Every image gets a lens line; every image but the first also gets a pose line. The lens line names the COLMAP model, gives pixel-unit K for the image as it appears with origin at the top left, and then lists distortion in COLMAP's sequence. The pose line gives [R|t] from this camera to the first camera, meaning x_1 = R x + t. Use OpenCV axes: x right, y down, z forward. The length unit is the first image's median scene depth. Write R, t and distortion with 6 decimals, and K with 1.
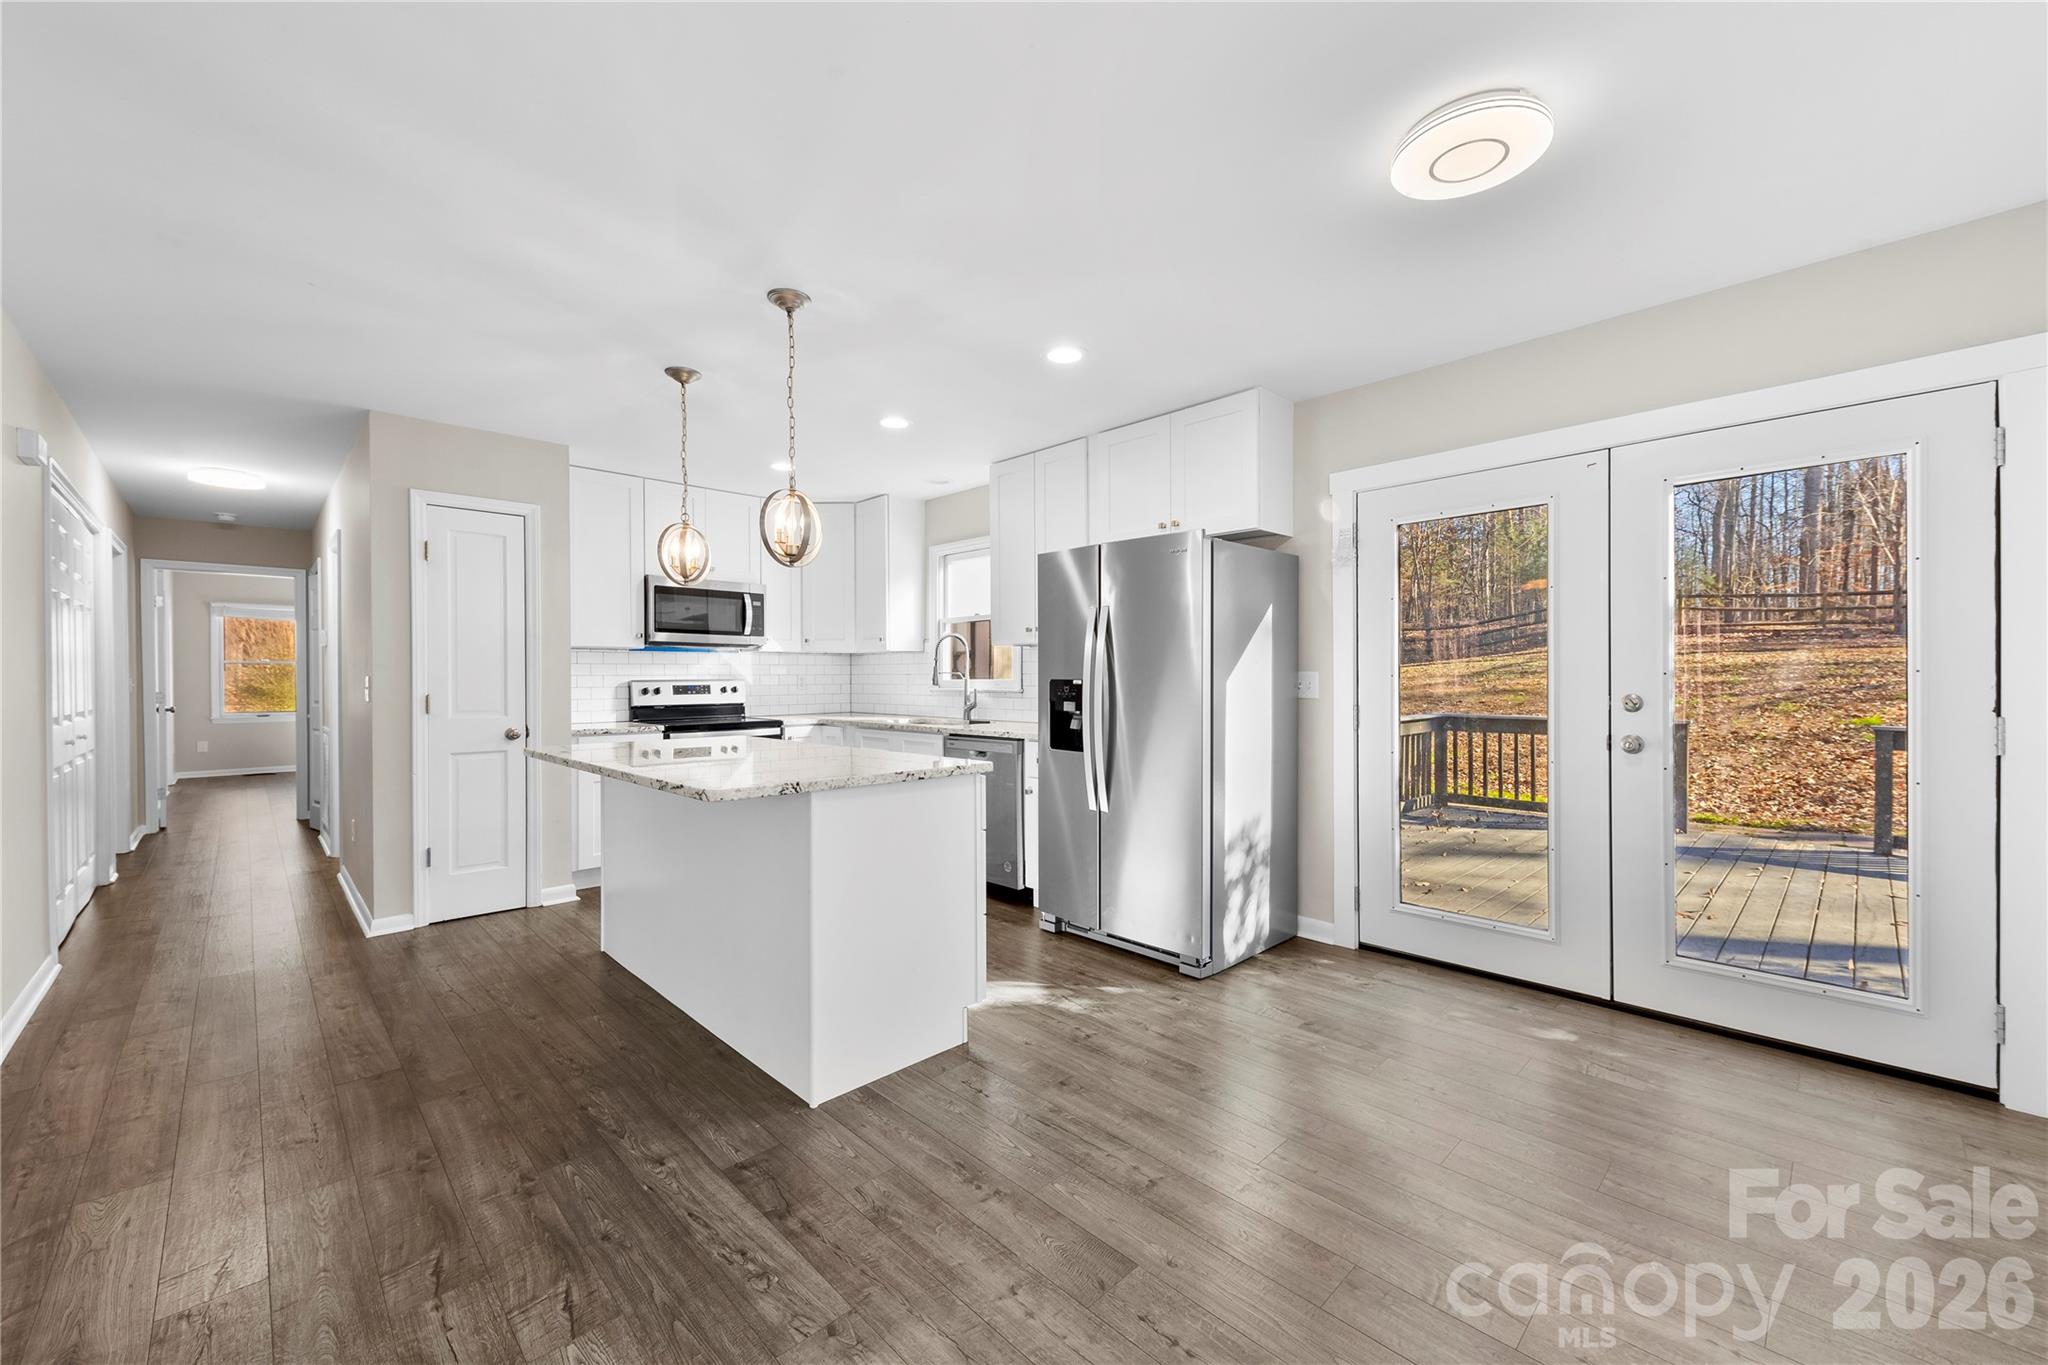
lens RADIAL K [[798.0, 0, 1029.7], [0, 798.0, 674.8], [0, 0, 1]] dist [0.008631, 0.000006]
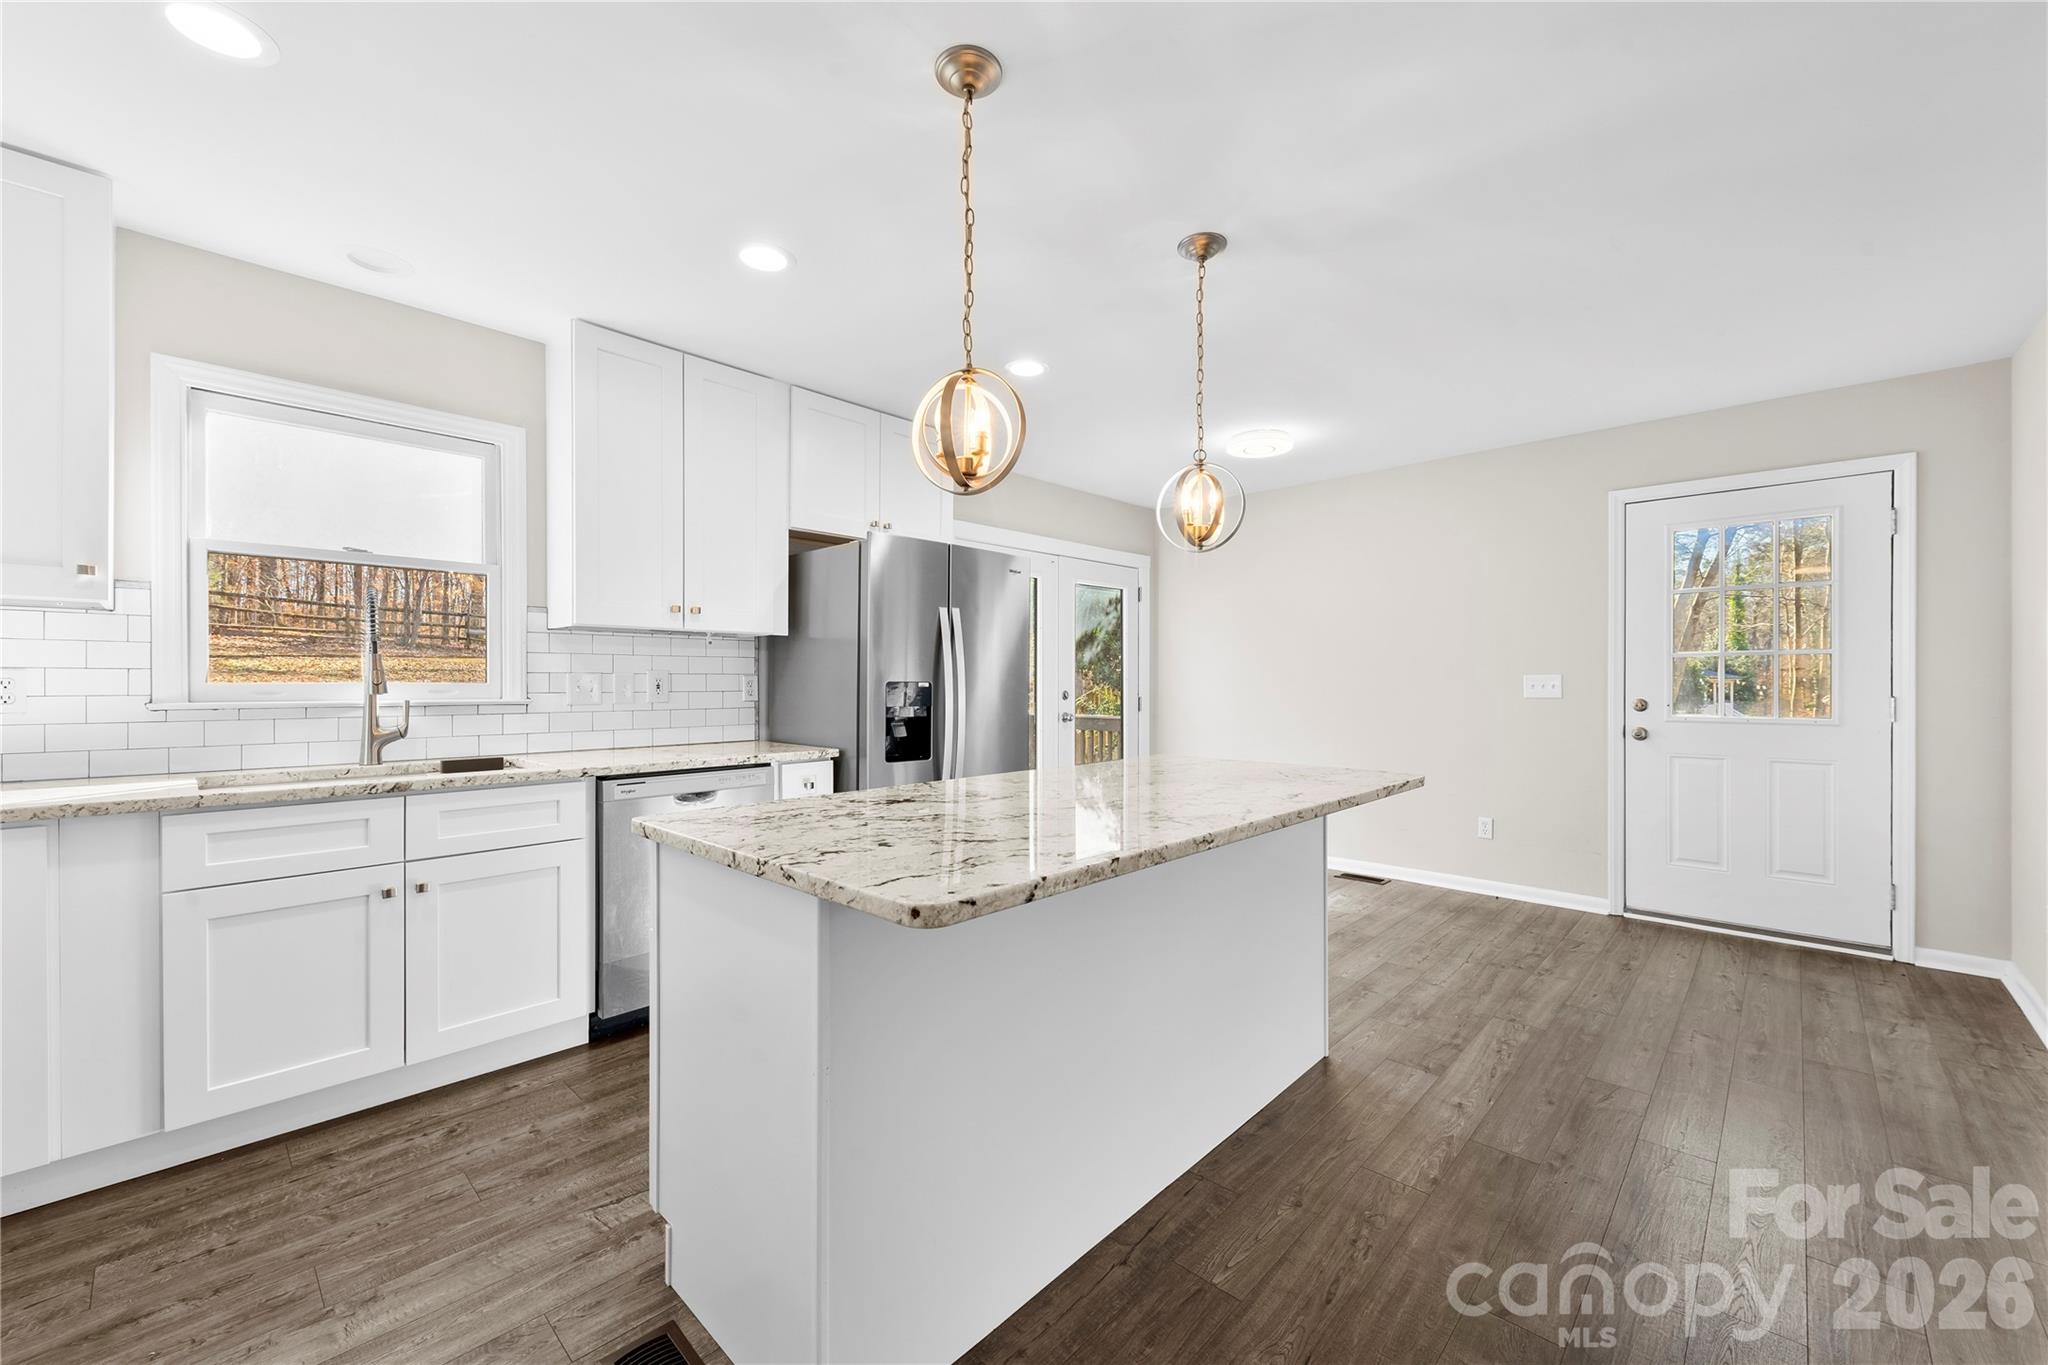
lens RADIAL K [[798.0, 0, 1029.4], [0, 798.0, 689.0], [0, 0, 1]] dist [0.008631, 0.000006]
pose [[-0.033785, -0.011039, 0.999368, -1.638700], [-0.005040, 0.999928, 0.010875, 0.007041], [-0.999416, -0.004669, -0.033838, 1.722420]]
